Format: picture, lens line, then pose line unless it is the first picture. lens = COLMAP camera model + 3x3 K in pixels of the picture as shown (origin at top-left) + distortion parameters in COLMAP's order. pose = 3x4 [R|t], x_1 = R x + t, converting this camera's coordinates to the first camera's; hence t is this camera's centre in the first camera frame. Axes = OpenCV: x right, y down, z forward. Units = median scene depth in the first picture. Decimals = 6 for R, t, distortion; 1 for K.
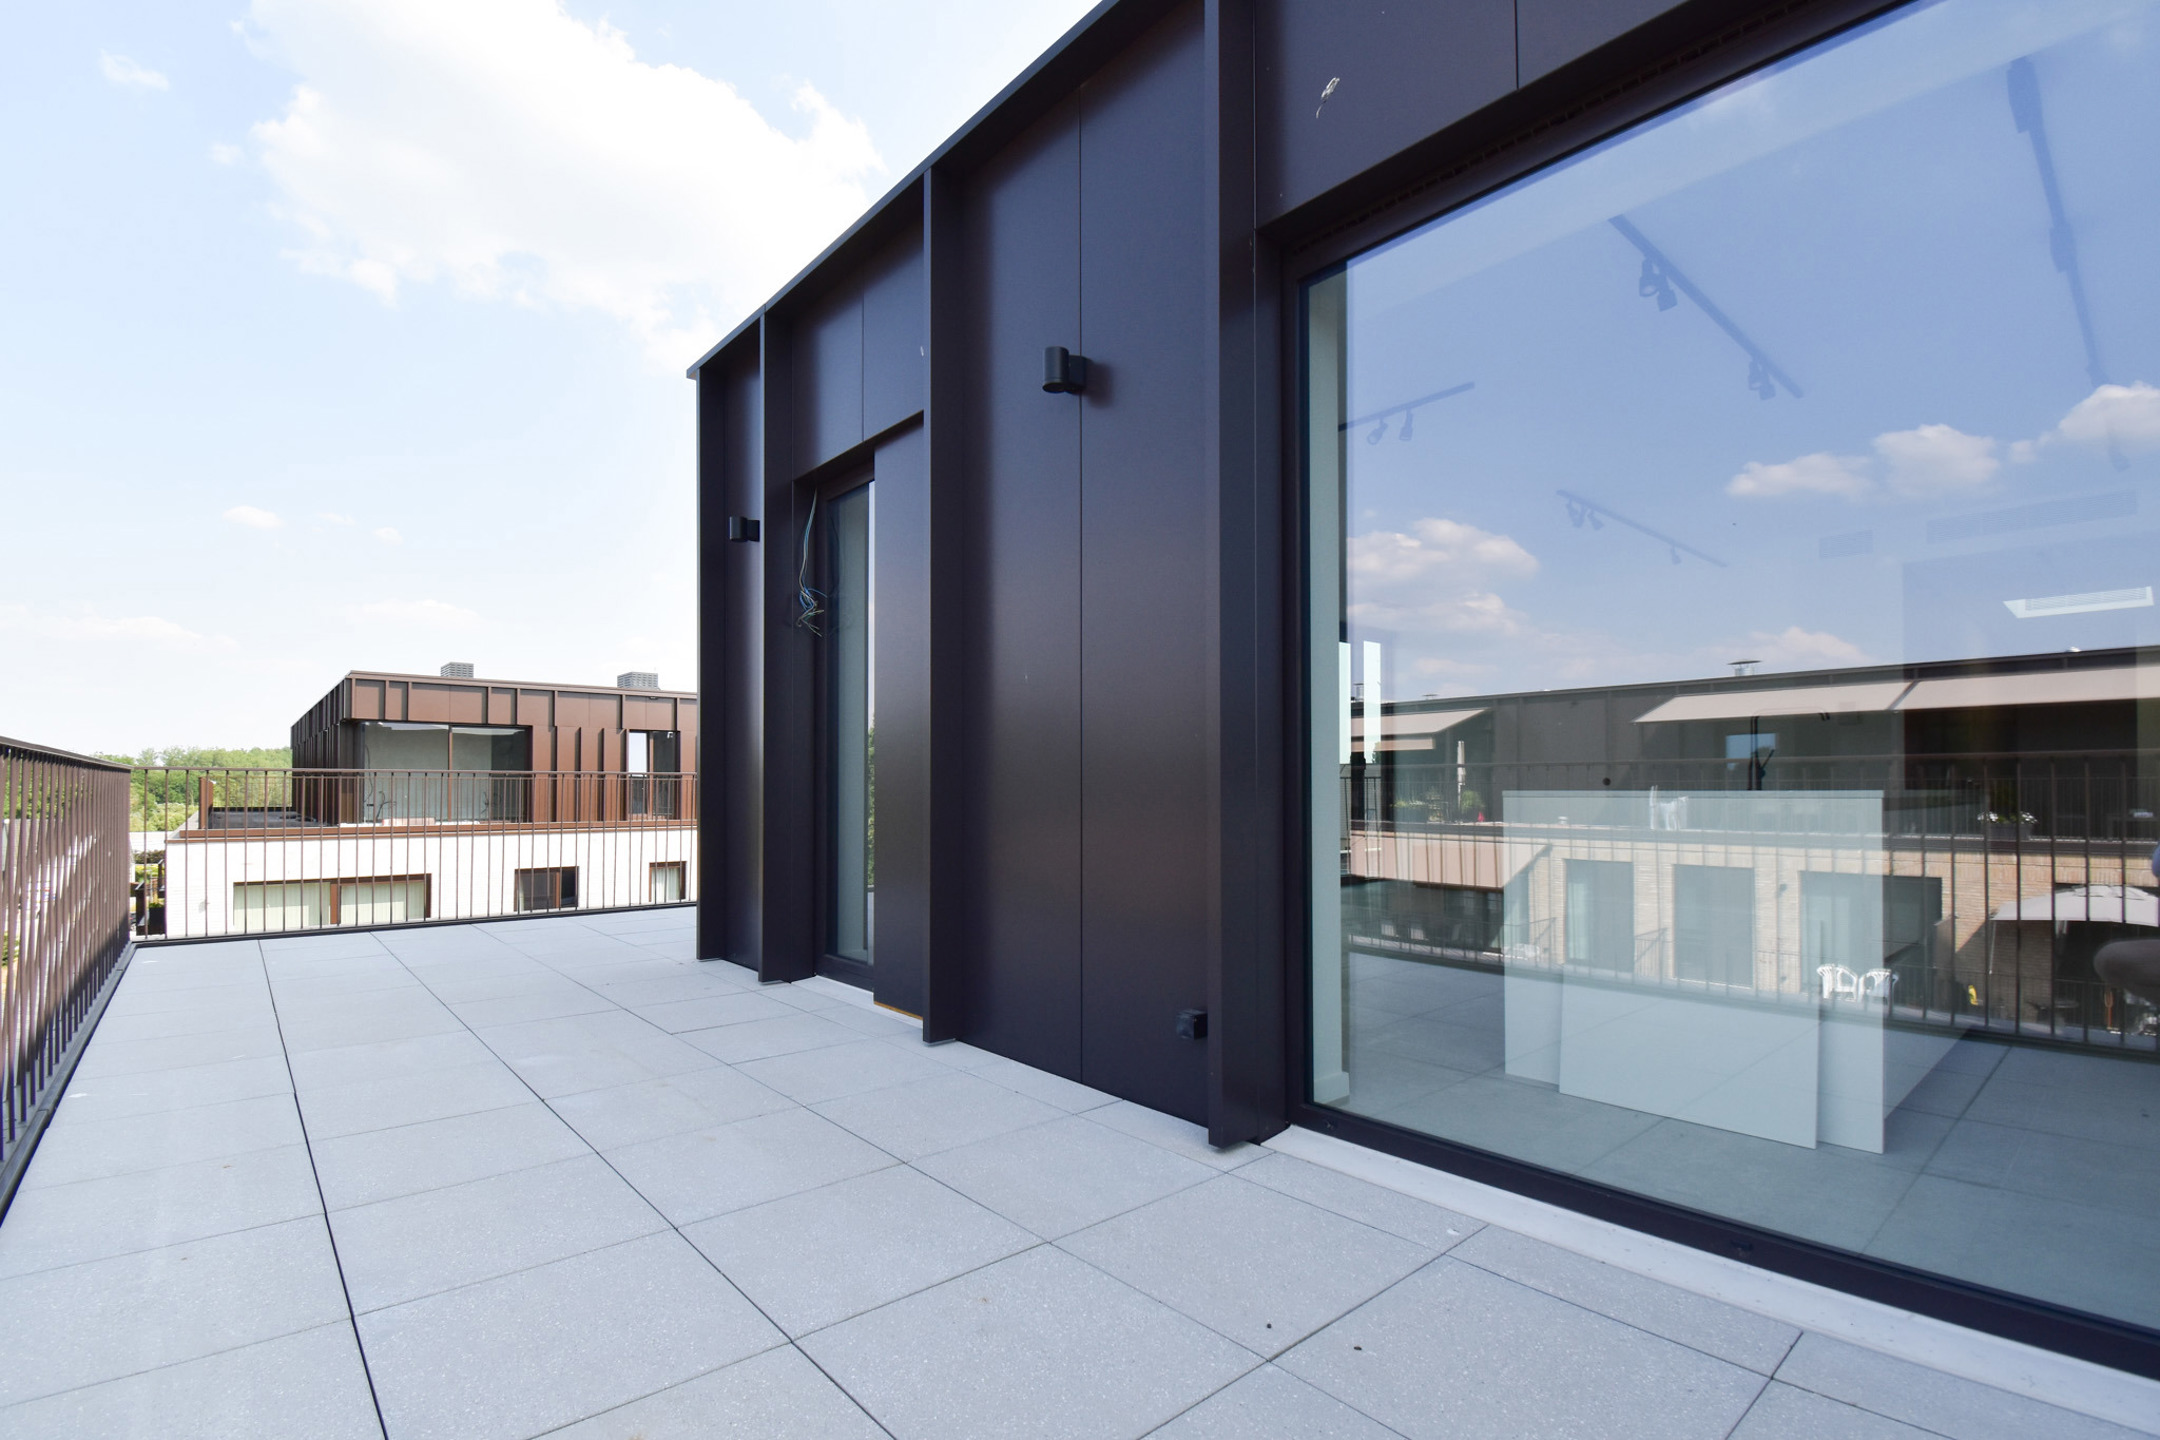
lens RADIAL K [[1002.9, 0, 1080.0], [0, 1002.9, 720.0], [0, 0, 1]] dist [-0.000651, -0.000290]
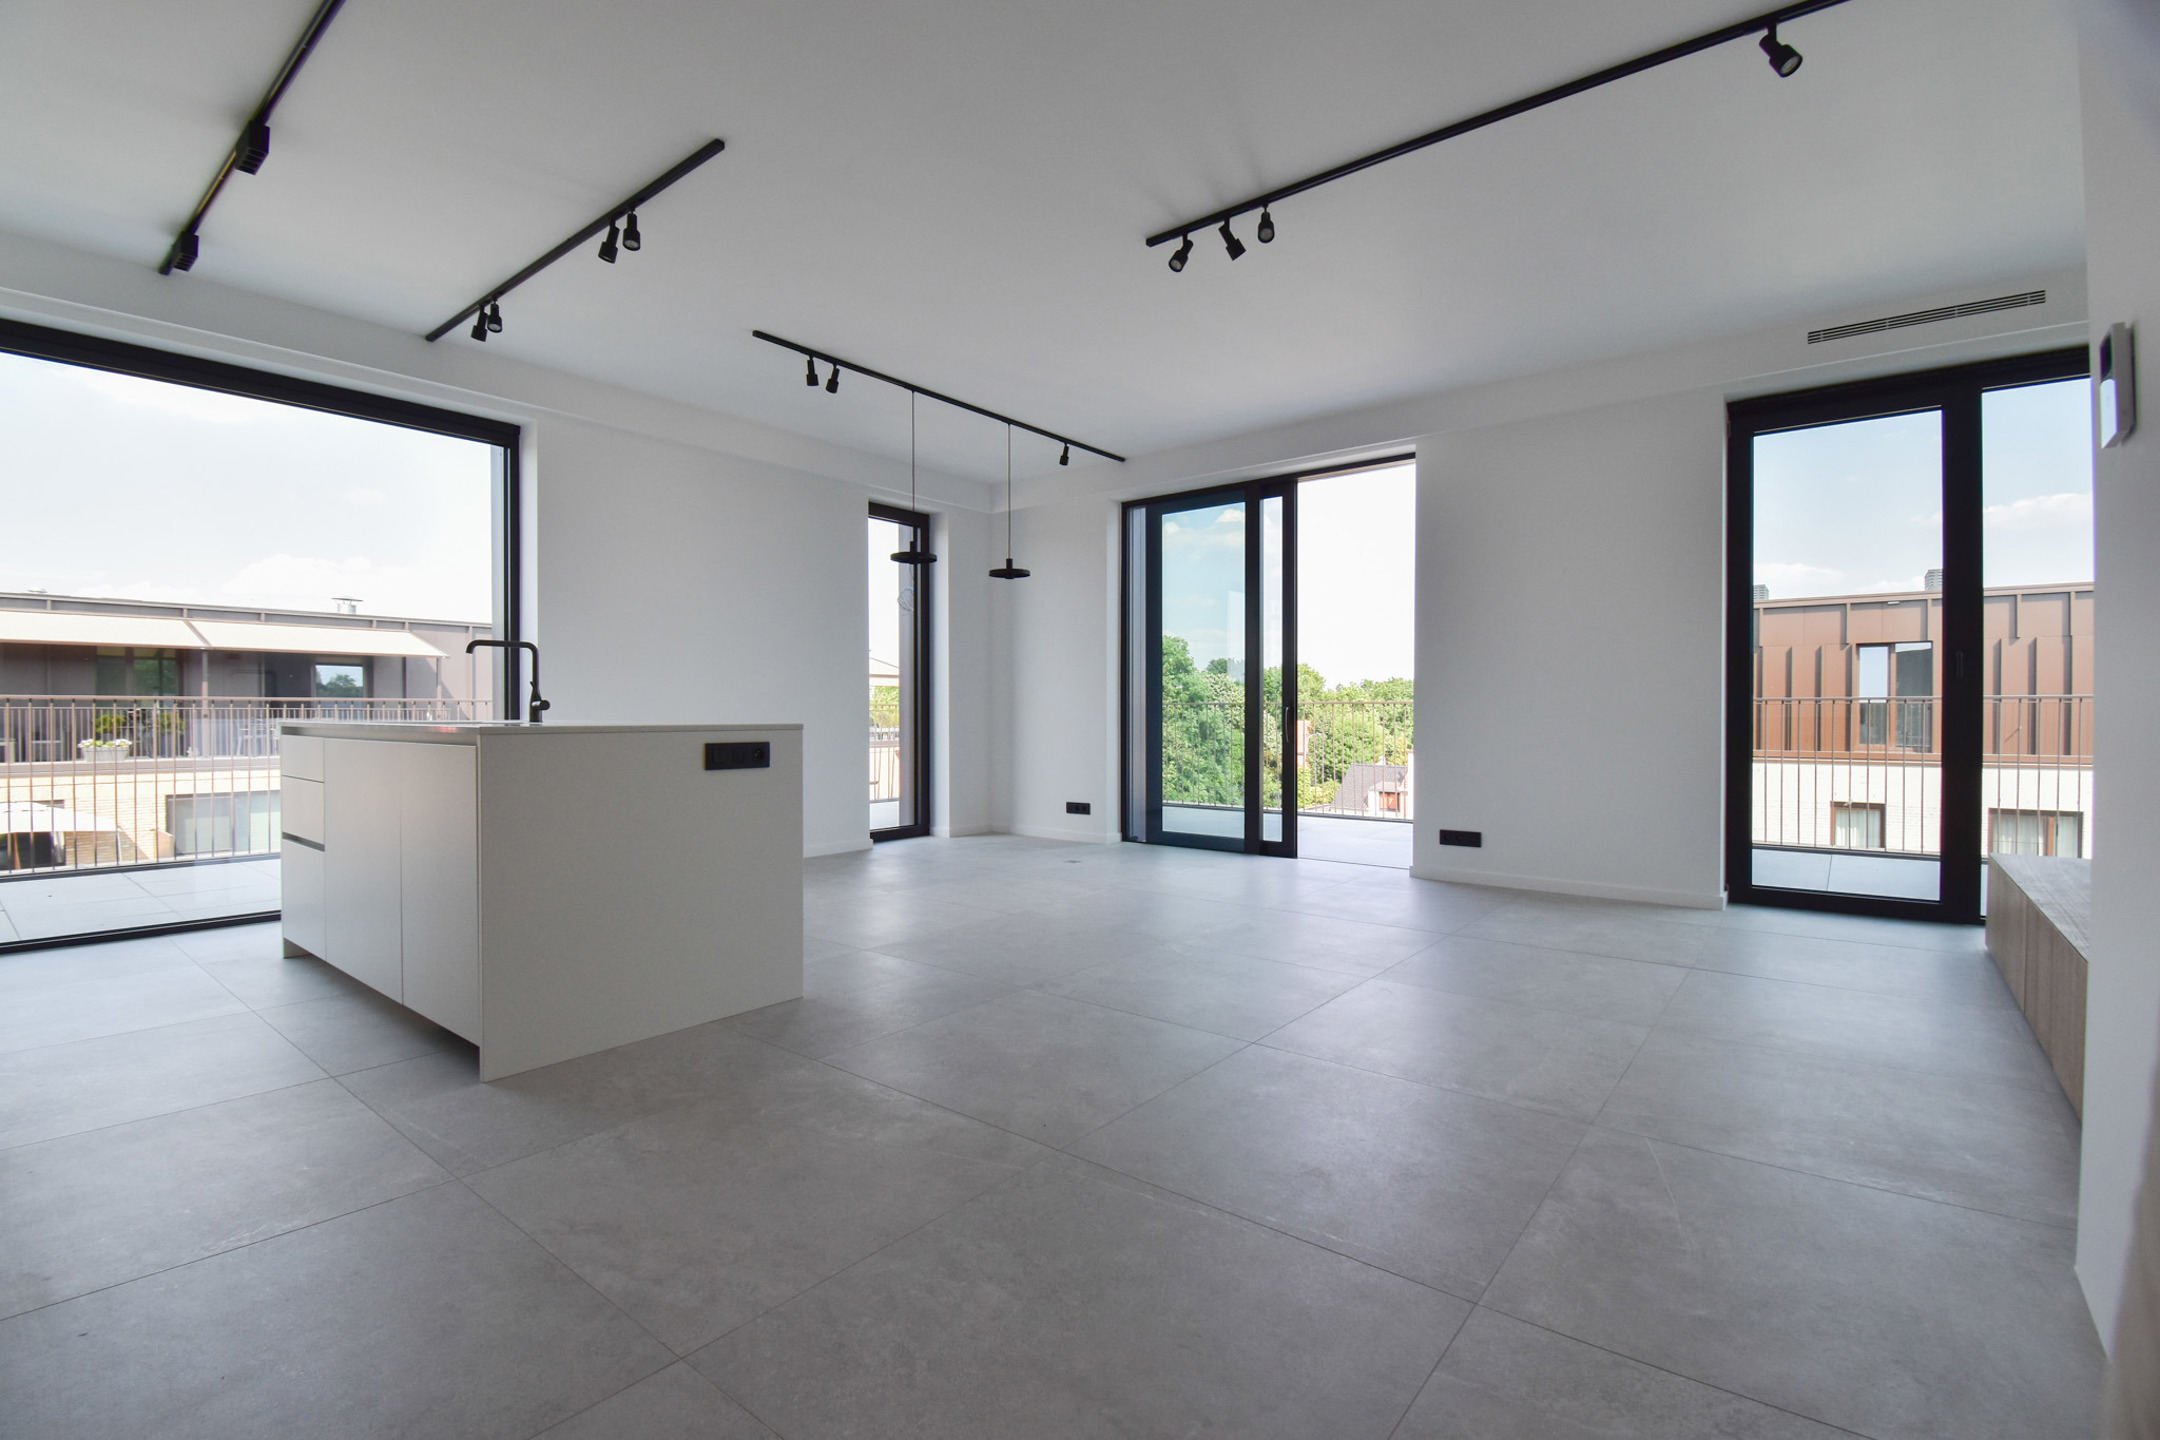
lens RADIAL K [[956.8, 0, 1080.0], [0, 956.8, 720.0], [0, 0, 1]] dist [-0.001277, -0.000307]
pose [[0.174862, 0.011491, -0.984526, 0.188363], [0.062391, 0.997793, 0.022727, 0.010194], [0.982614, -0.065399, 0.173759, 0.164052]]
